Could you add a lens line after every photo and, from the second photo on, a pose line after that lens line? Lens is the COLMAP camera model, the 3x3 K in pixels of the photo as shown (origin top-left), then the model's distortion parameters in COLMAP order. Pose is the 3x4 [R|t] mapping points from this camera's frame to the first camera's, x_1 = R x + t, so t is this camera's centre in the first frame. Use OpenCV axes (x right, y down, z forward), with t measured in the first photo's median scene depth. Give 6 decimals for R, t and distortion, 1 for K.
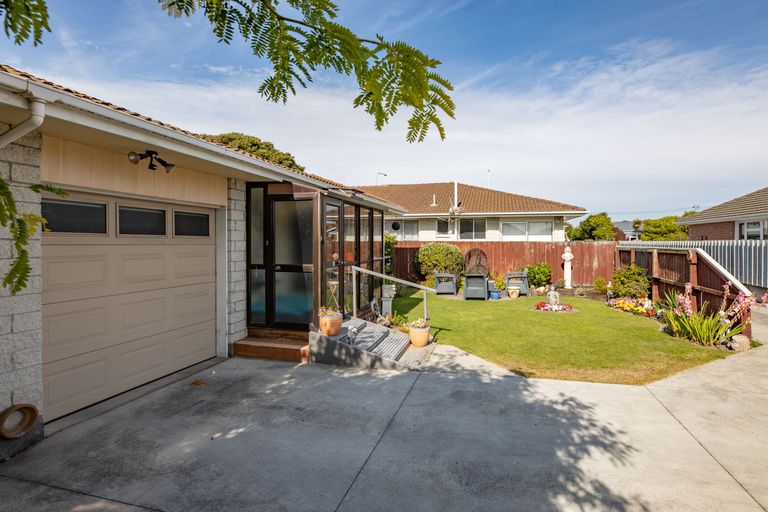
lens RADIAL K [[367.5, 0, 384.0], [0, 367.5, 256.0], [0, 0, 1]] dist [0.017904, -0.019771]
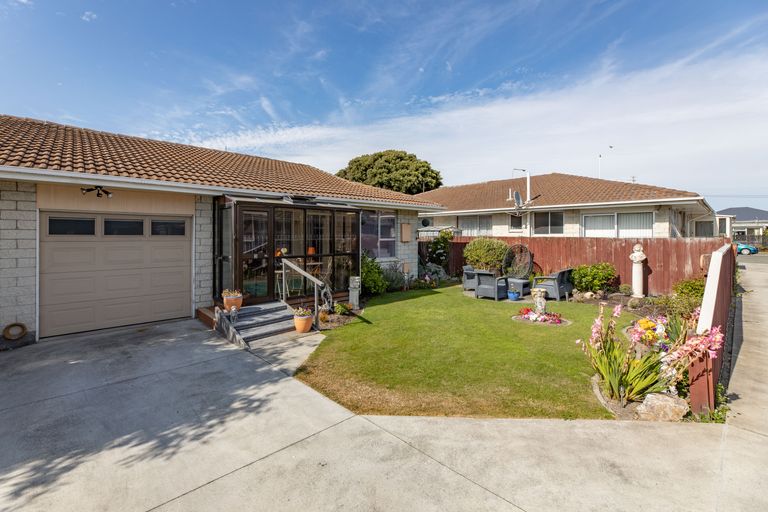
lens RADIAL K [[319.0, 0, 383.5], [0, 319.0, 239.2], [0, 0, 1]] dist [-0.000393, -0.000709]
pose [[0.856474, 0.007353, -0.516139, 0.976749], [-0.019848, 0.999628, -0.018695, -0.032519], [0.515809, 0.026256, 0.856301, 0.336898]]
